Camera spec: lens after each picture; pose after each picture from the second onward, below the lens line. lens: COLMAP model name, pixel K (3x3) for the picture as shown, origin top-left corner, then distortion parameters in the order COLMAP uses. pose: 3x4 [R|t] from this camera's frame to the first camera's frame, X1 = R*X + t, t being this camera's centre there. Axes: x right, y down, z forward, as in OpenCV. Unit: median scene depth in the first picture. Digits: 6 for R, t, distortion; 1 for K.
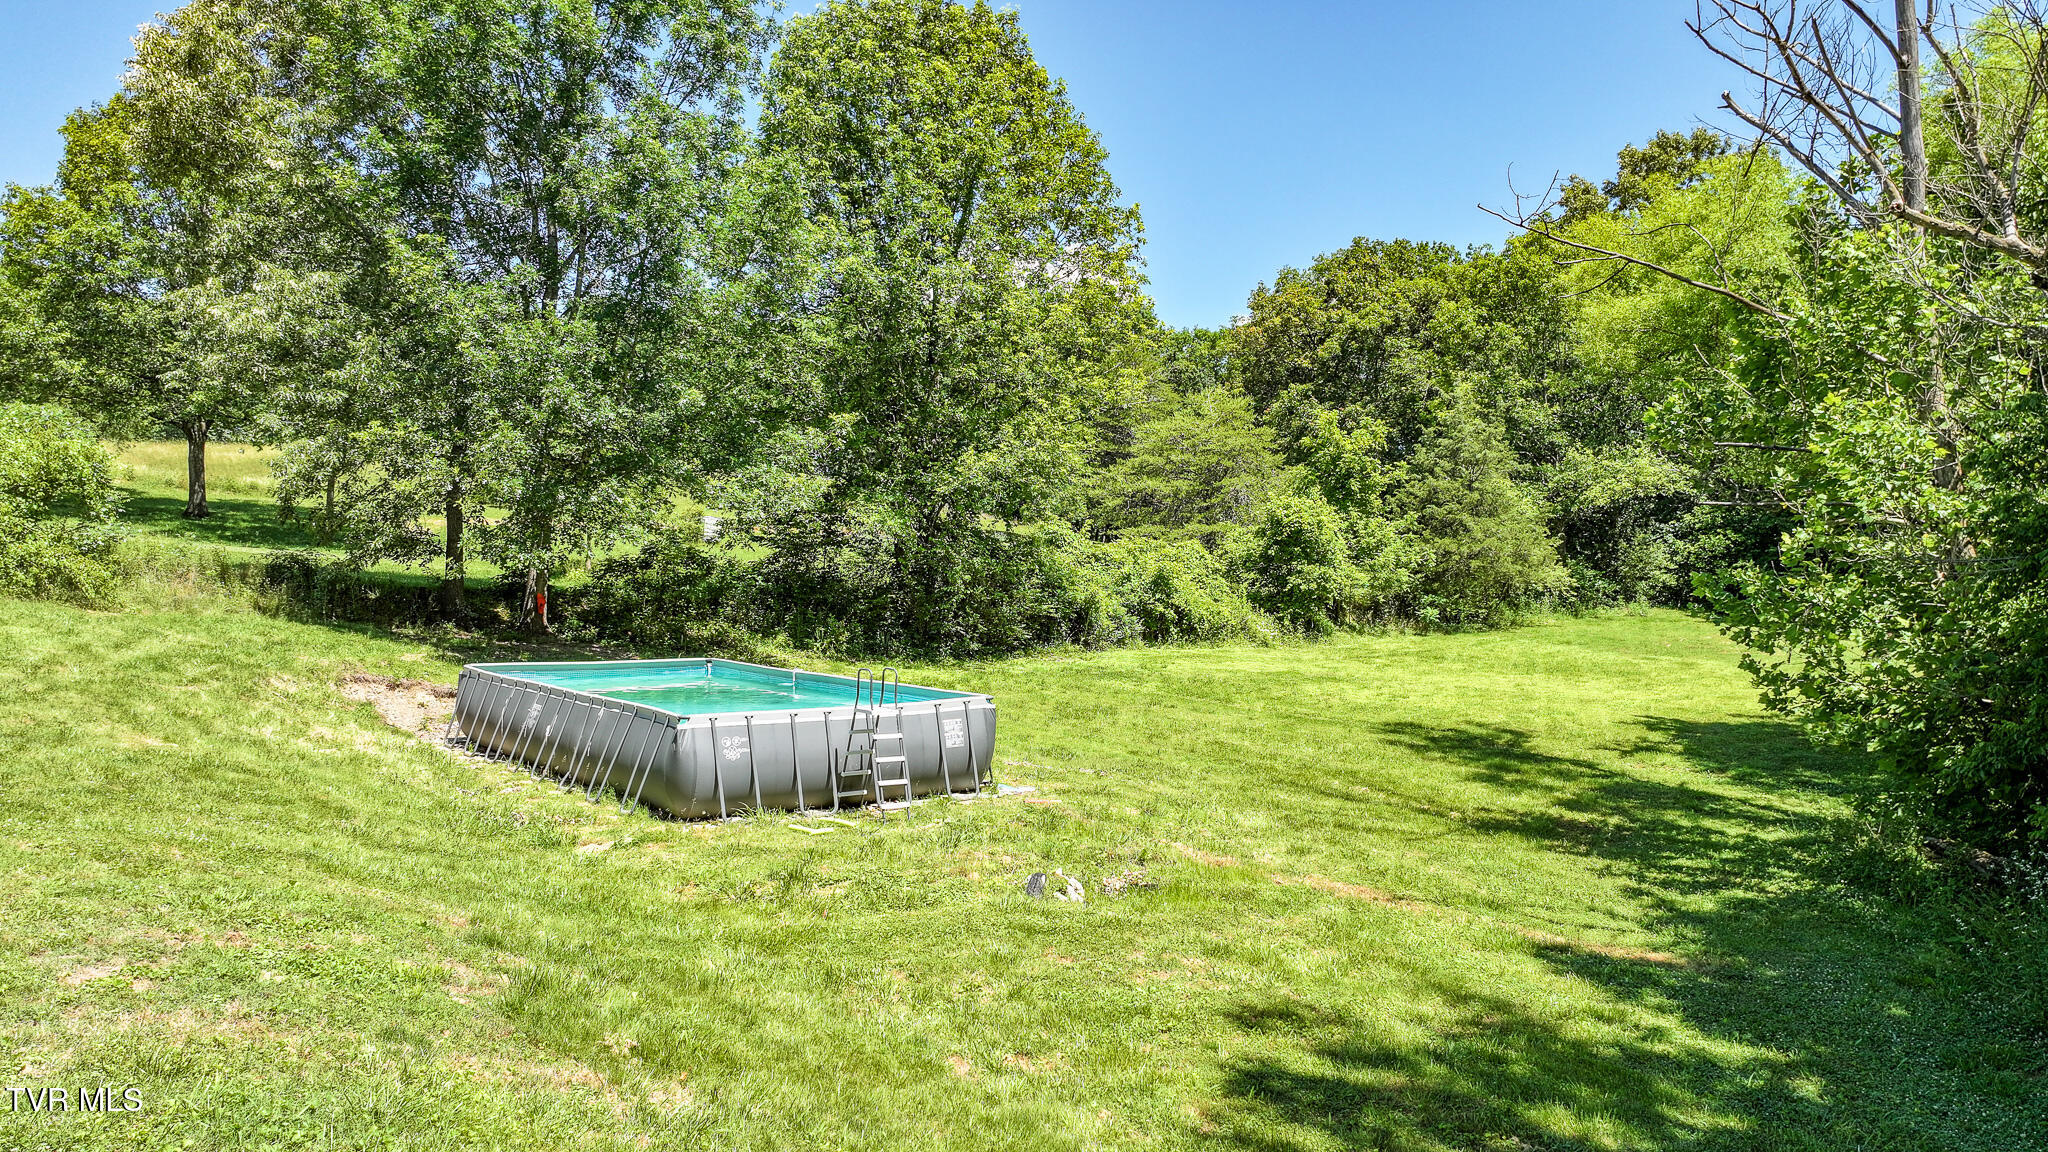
lens RADIAL K [[1453.7, 0, 1025.3], [0, 1453.7, 573.2], [0, 0, 1]] dist [0.002152, 0.021482]
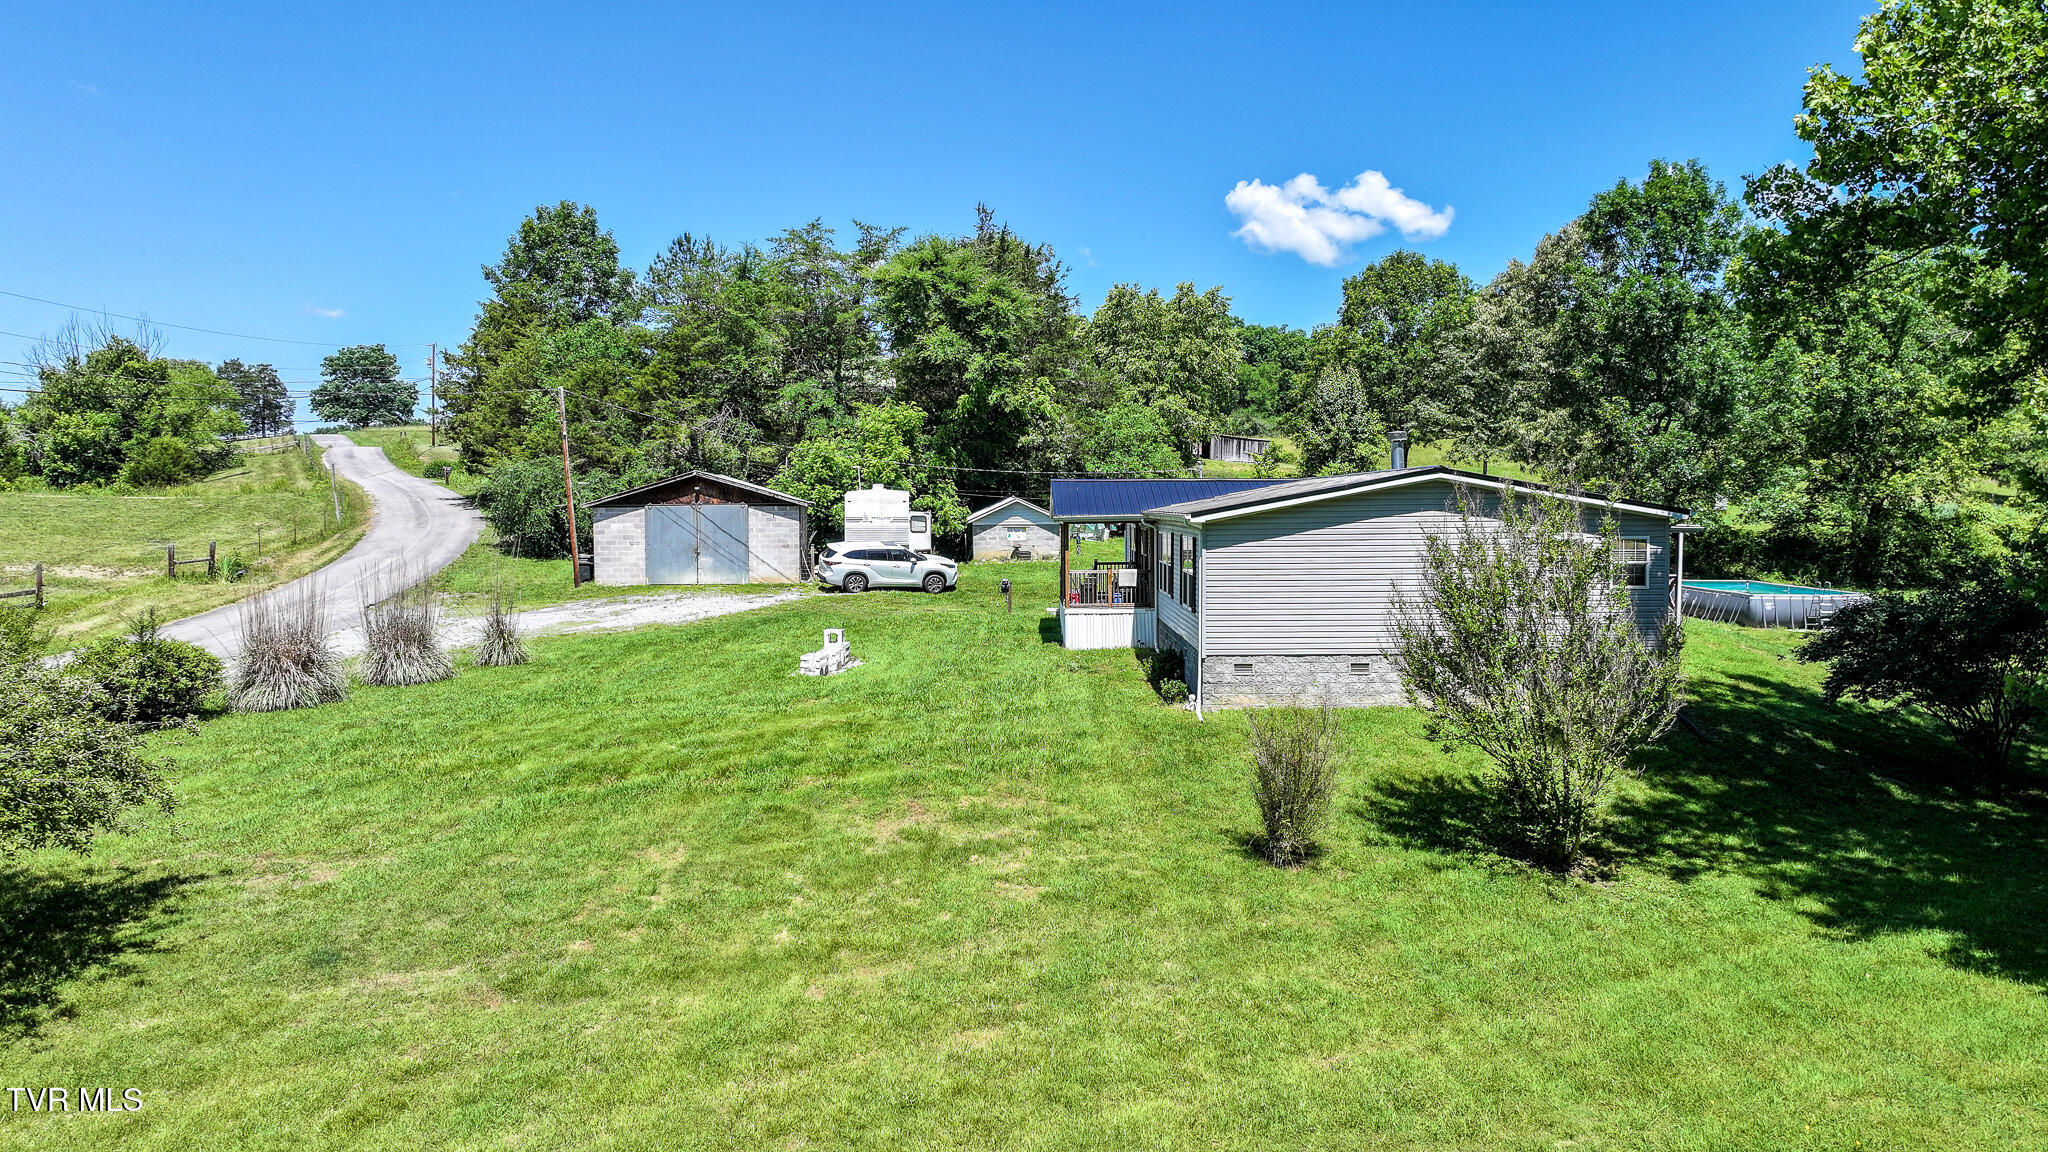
lens RADIAL K [[1453.7, 0, 1028.5], [0, 1453.7, 564.8], [0, 0, 1]] dist [0.002152, 0.021482]
pose [[0.808554, 0.024419, -0.587915, 0.157739], [-0.001449, 0.999218, 0.039509, -0.040327], [0.588420, -0.031093, 0.807957, -1.108232]]
